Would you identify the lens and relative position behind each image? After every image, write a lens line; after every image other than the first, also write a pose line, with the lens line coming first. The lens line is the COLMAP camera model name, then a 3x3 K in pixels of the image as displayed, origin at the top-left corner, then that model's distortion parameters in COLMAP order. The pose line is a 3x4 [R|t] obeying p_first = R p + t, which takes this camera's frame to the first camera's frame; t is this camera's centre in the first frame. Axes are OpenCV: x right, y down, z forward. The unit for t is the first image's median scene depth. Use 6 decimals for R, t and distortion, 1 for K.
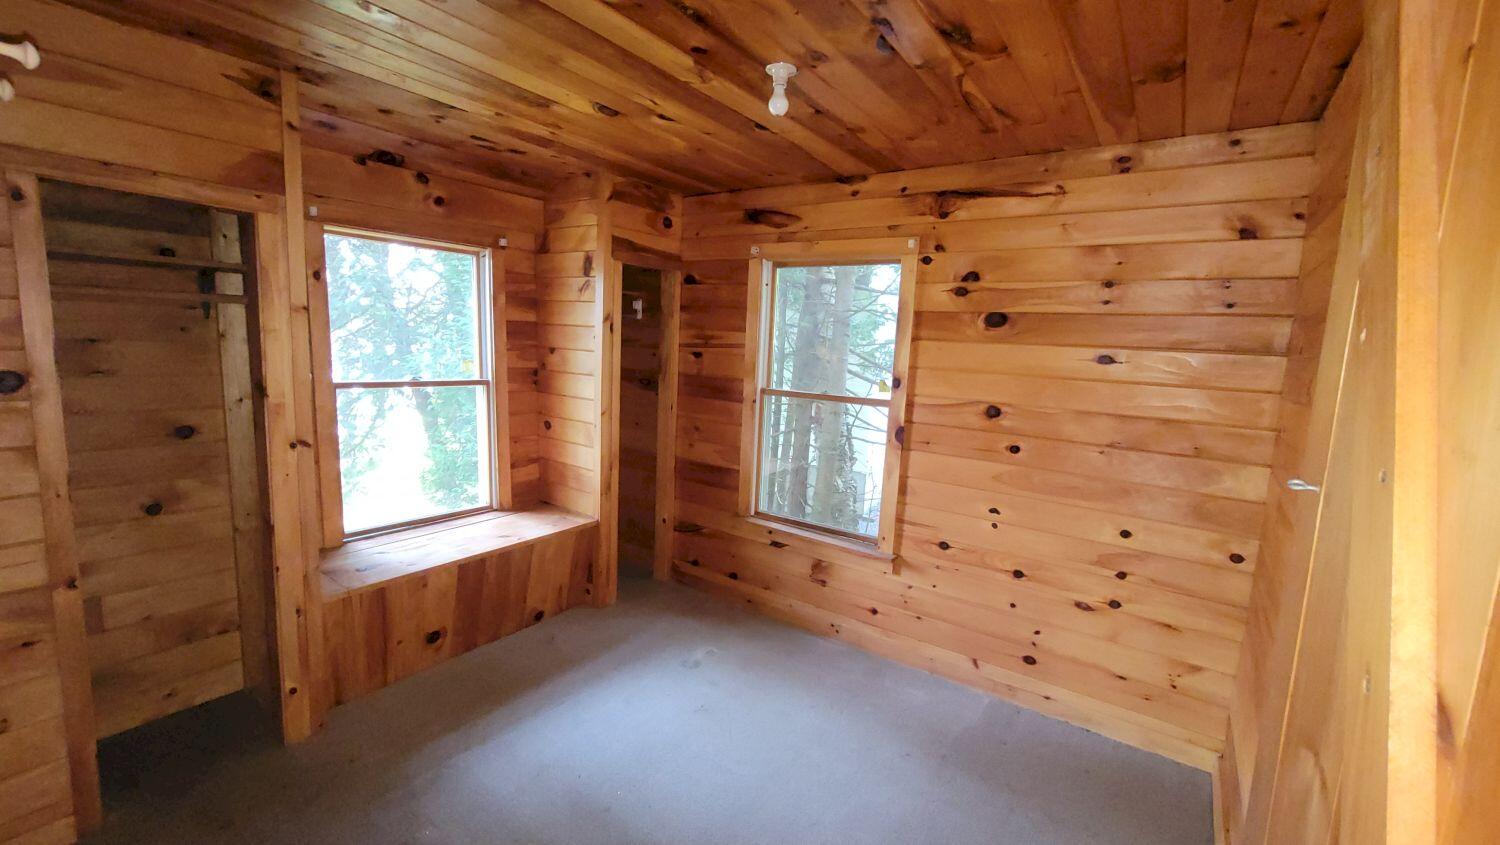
lens RADIAL K [[613.4, 0, 744.2], [0, 613.4, 427.8], [0, 0, 1]] dist [-0.002751, -0.000334]
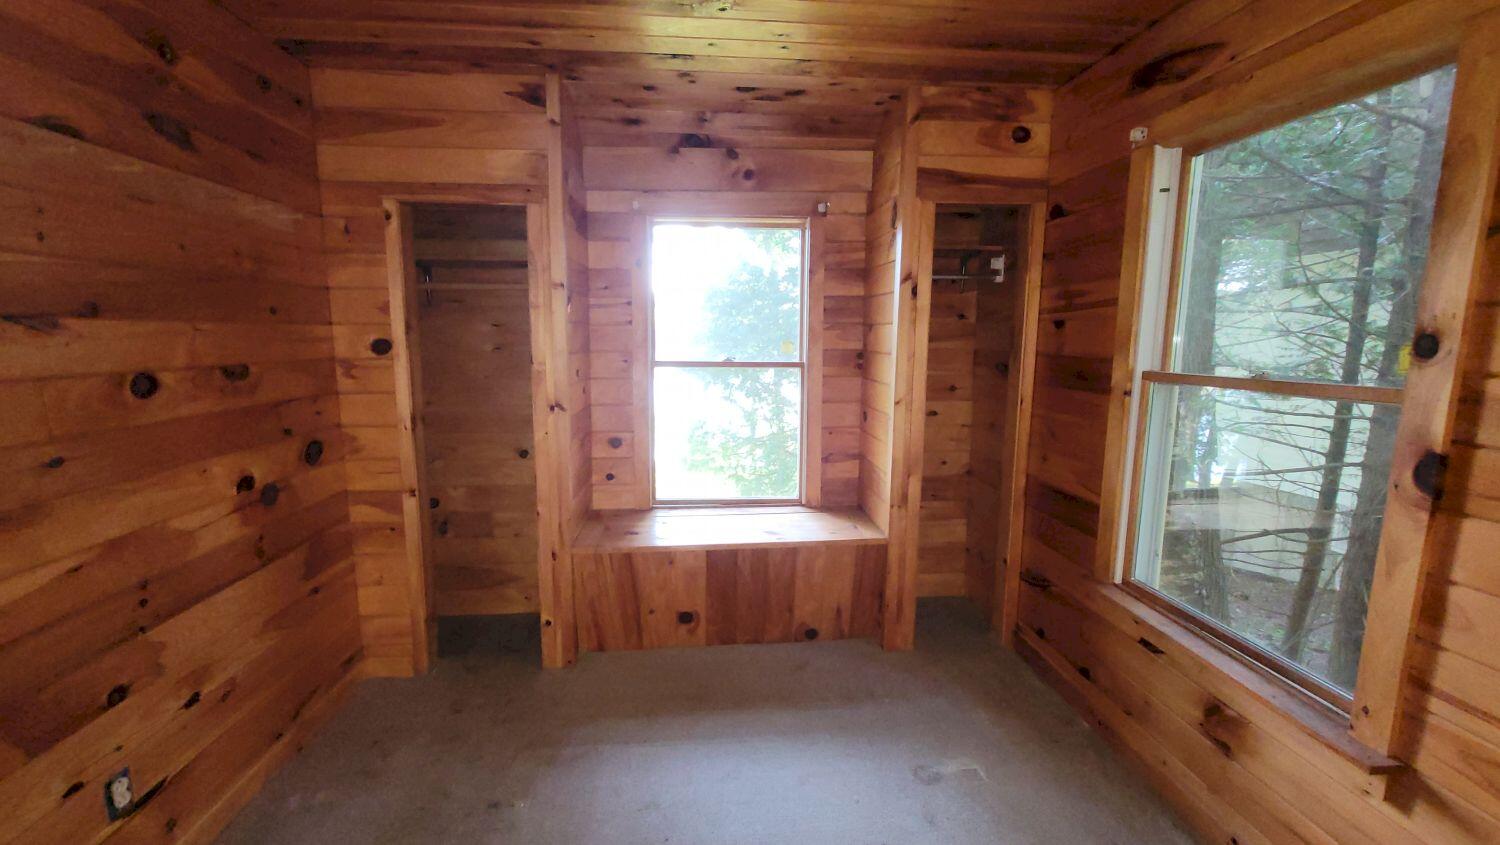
lens RADIAL K [[613.4, 0, 744.2], [0, 613.4, 427.8], [0, 0, 1]] dist [-0.002751, -0.000334]
pose [[0.648663, 0.068204, -0.758013, 0.233249], [-0.081570, 0.996470, 0.019856, 0.008785], [0.756692, 0.048951, 0.651937, 0.345975]]
